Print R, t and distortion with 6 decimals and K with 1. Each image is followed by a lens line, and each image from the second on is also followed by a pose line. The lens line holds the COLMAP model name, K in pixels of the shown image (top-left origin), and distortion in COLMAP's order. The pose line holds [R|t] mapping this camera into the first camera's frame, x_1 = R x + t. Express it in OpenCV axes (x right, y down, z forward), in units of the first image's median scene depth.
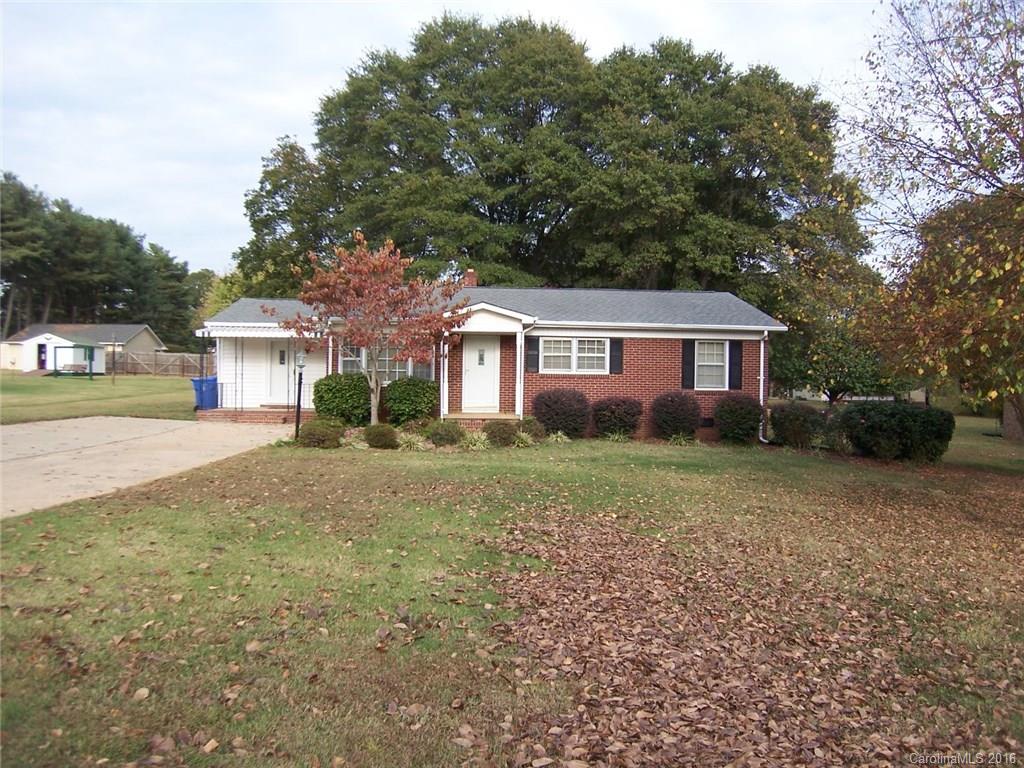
lens RADIAL K [[711.7, 0, 517.5], [0, 711.7, 384.8], [0, 0, 1]] dist [-0.091296, 0.004005]
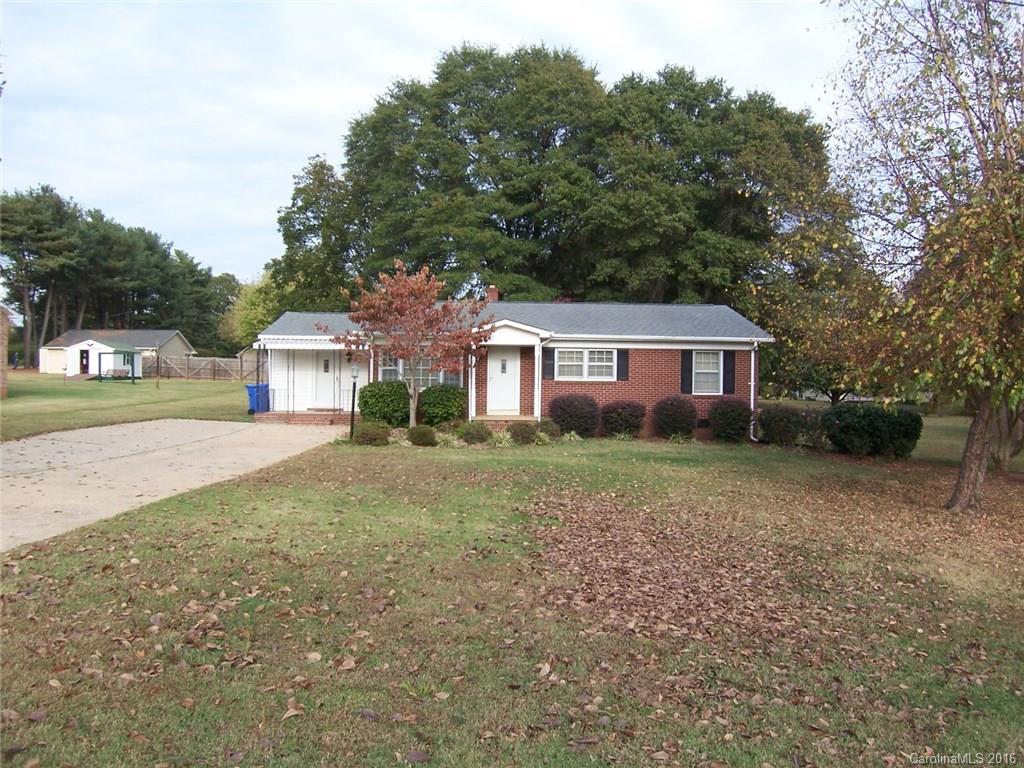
lens RADIAL K [[701.7, 0, 510.9], [0, 701.7, 379.2], [0, 0, 1]] dist [-0.097040, 0.002758]
pose [[0.999551, -0.003167, -0.029797, -0.005935], [0.002889, 0.999952, -0.009366, -0.007459], [0.029826, 0.009275, 0.999512, -0.119280]]
